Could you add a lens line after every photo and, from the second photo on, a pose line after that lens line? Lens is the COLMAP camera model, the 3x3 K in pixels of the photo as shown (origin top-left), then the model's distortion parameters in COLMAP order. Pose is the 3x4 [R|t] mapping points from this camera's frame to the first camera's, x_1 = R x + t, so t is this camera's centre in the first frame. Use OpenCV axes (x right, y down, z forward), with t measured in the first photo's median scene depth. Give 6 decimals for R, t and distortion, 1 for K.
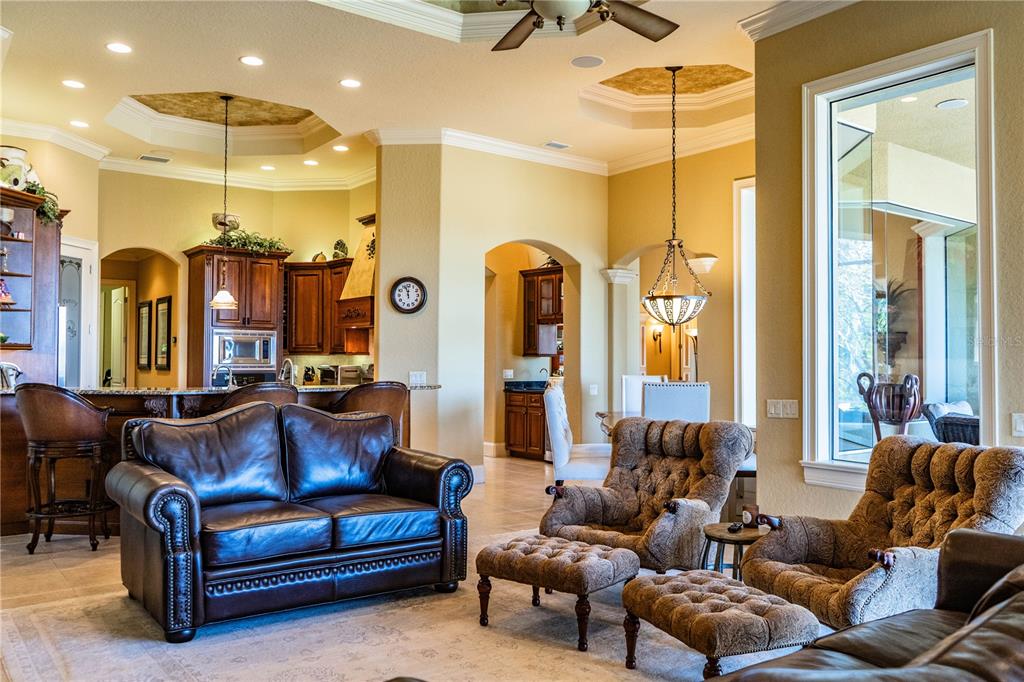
lens RADIAL K [[815.8, 0, 513.8], [0, 815.8, 336.5], [0, 0, 1]] dist [-0.003794, -0.016305]
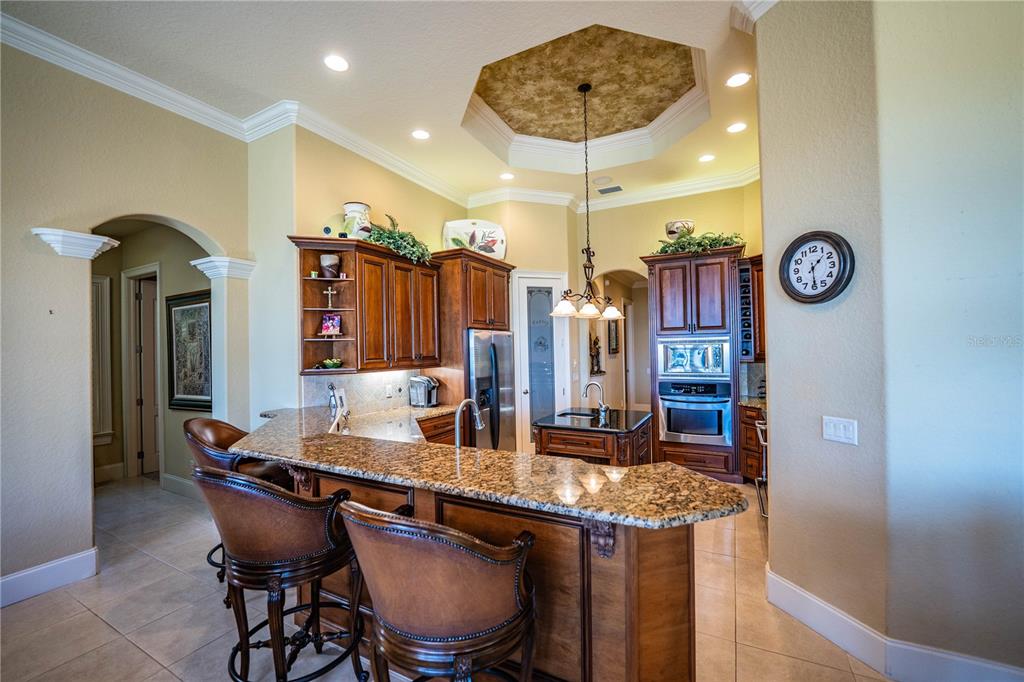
lens RADIAL K [[417.2, 0, 513.9], [0, 417.2, 344.7], [0, 0, 1]] dist [-0.028225, 0.002555]
pose [[0.425655, -0.019180, -0.904682, 0.022897], [0.046762, 0.998906, 0.000824, -0.010479], [0.903676, -0.042656, 0.426086, 0.677088]]
